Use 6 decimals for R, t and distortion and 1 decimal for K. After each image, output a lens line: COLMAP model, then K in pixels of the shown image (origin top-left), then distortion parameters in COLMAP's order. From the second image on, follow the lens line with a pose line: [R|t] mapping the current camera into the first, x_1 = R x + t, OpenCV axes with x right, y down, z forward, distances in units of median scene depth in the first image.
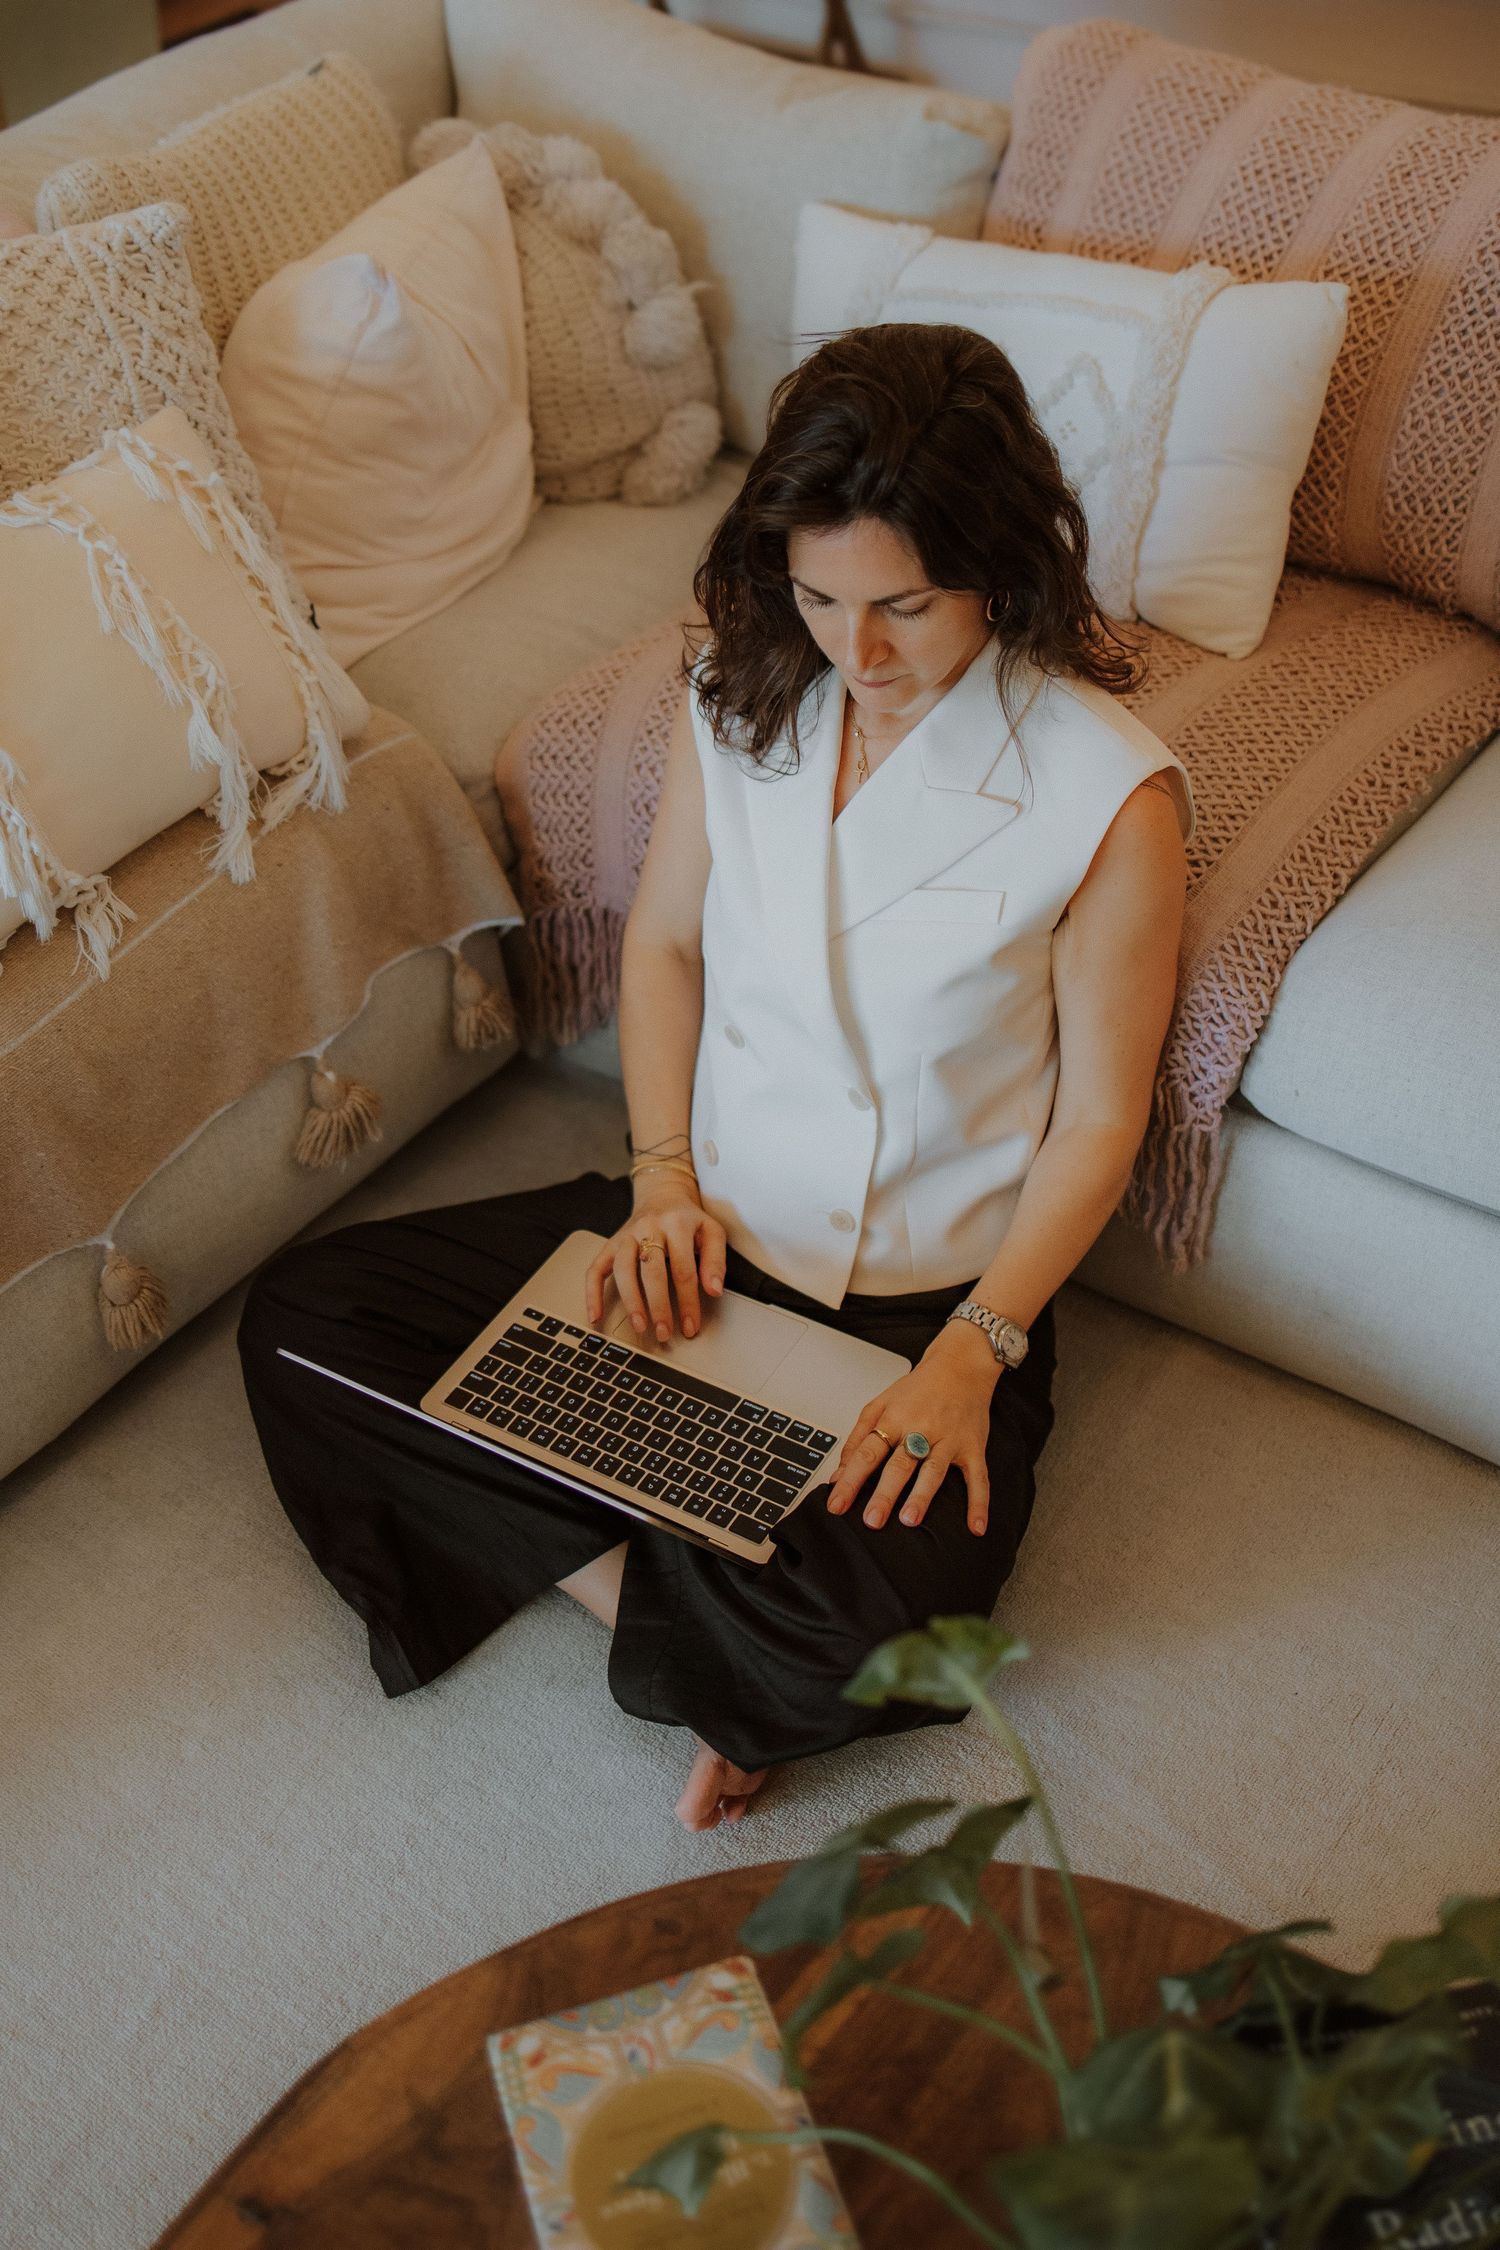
lens RADIAL K [[2244.5, 0, 750.0], [0, 2244.5, 1125.0], [0, 0, 1]] dist [0.004452, -0.019498]
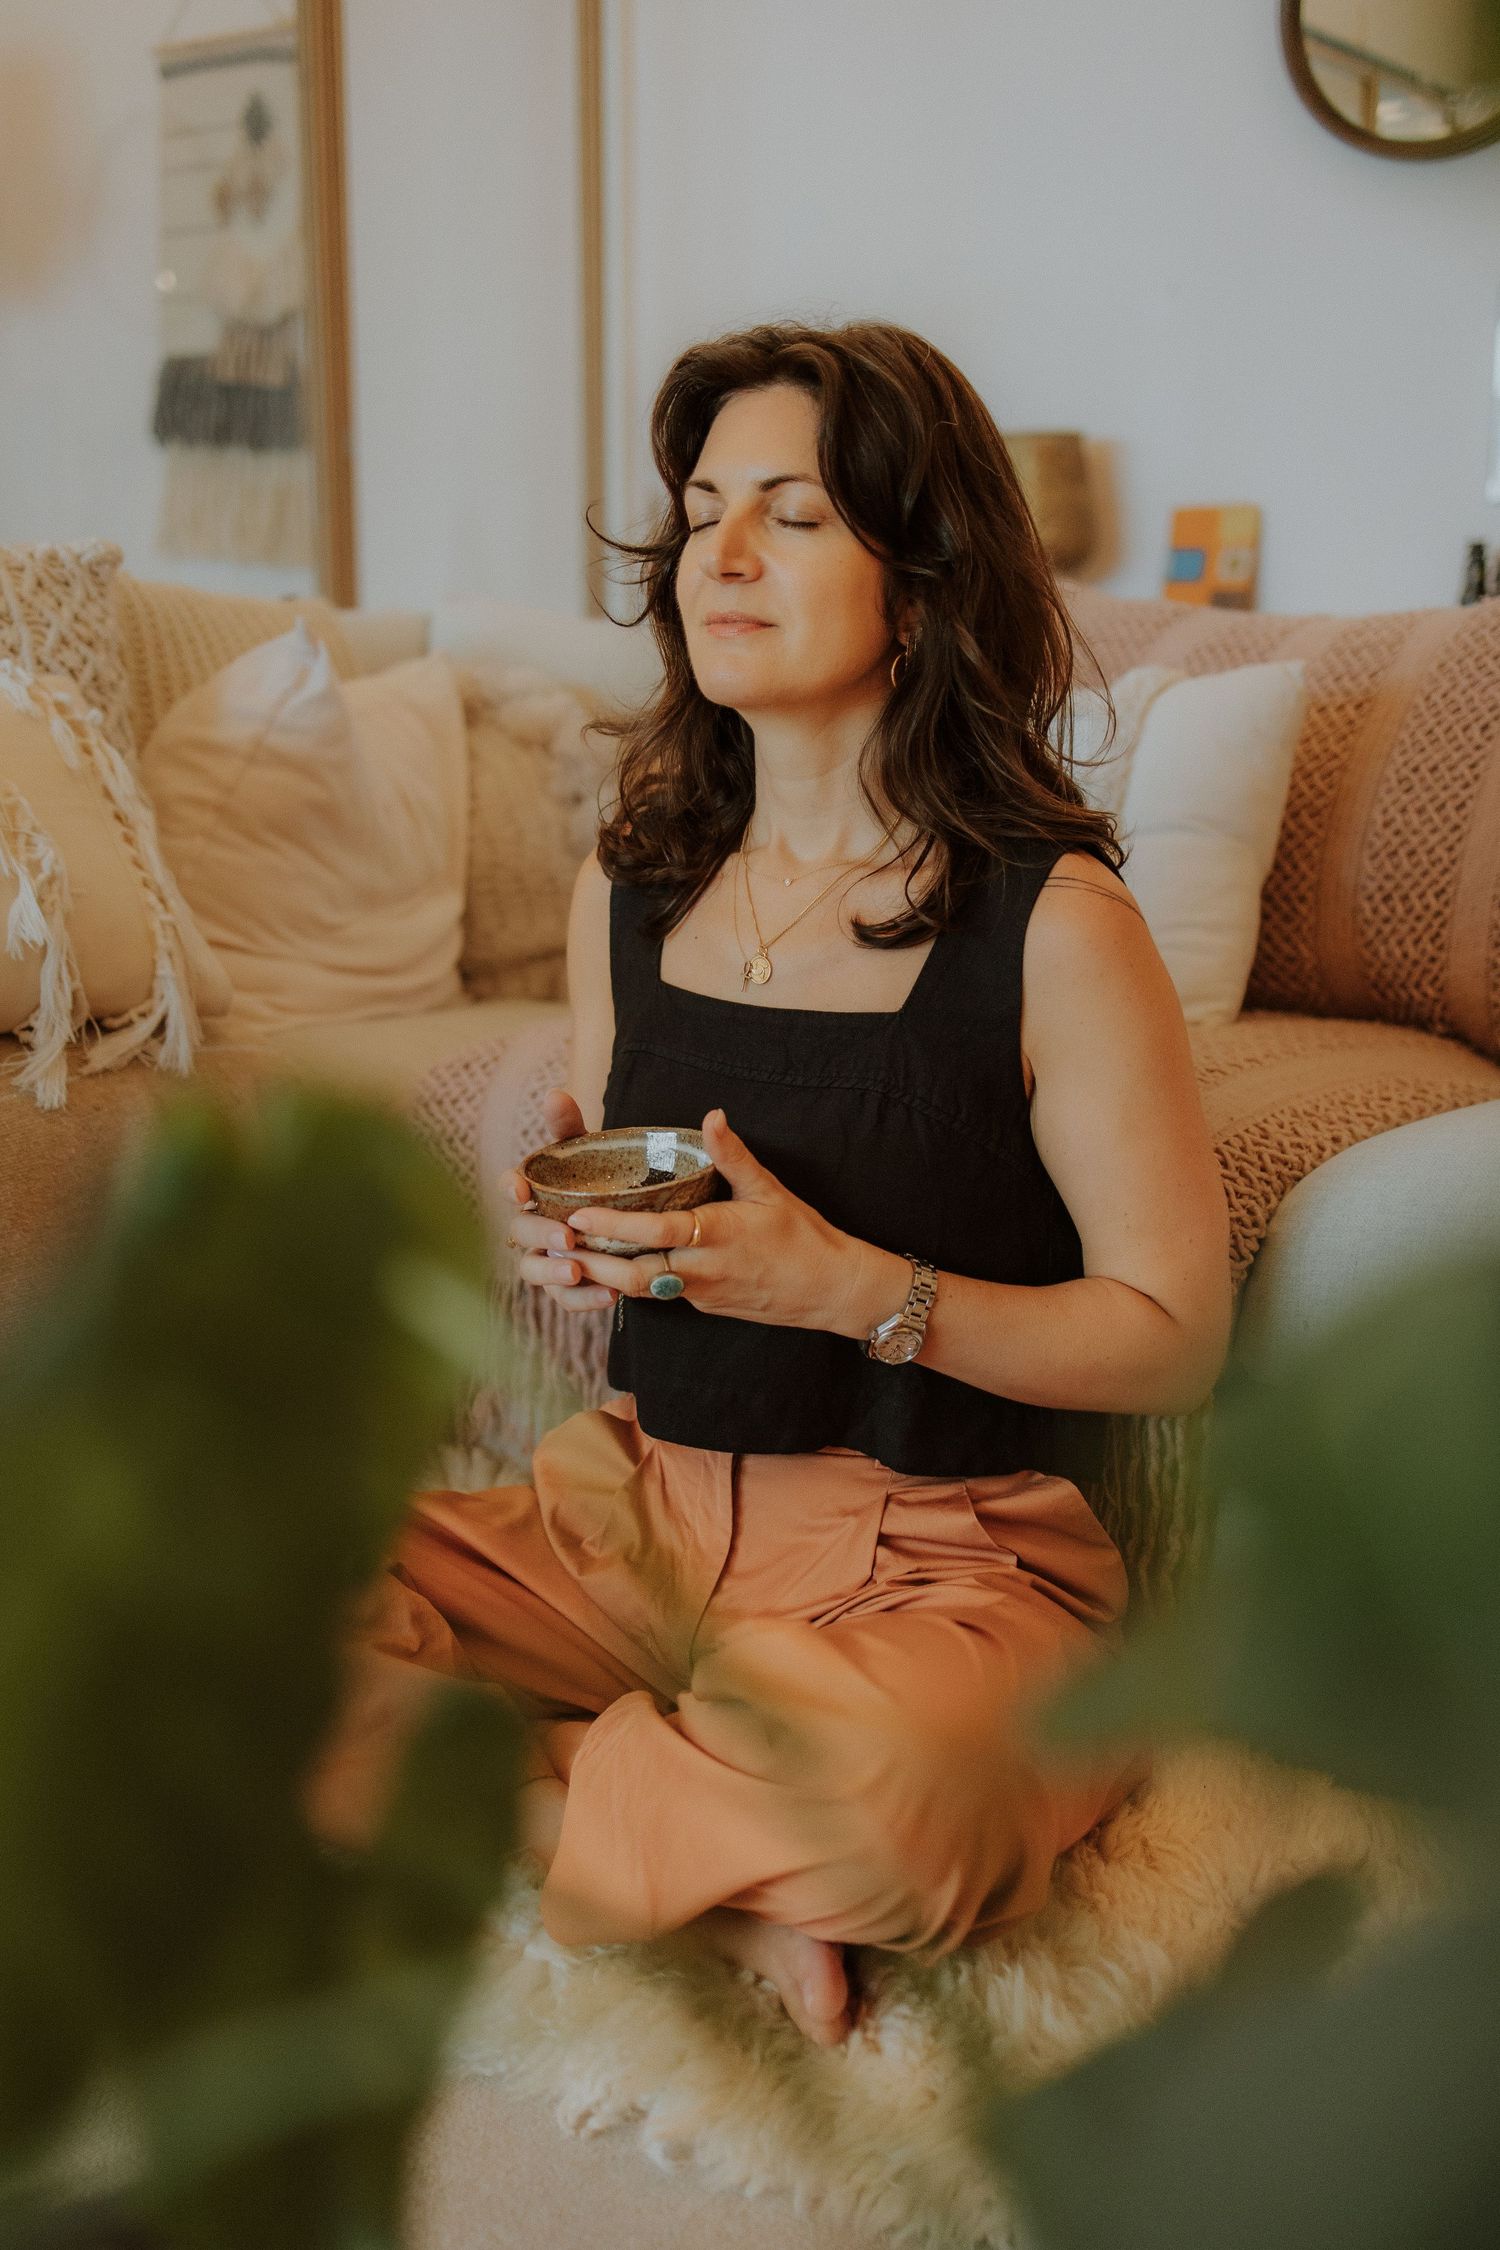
lens RADIAL K [[2249.6, 0, 756.3], [0, 2249.6, 1223.1], [0, 0, 1]] dist [-0.002963, -0.009929]
pose [[0.998882, 0.047255, 0.001342, 0.037610], [-0.042153, 0.903167, -0.427215, 0.253091], [-0.021400, 0.426681, 0.904149, 0.220169]]
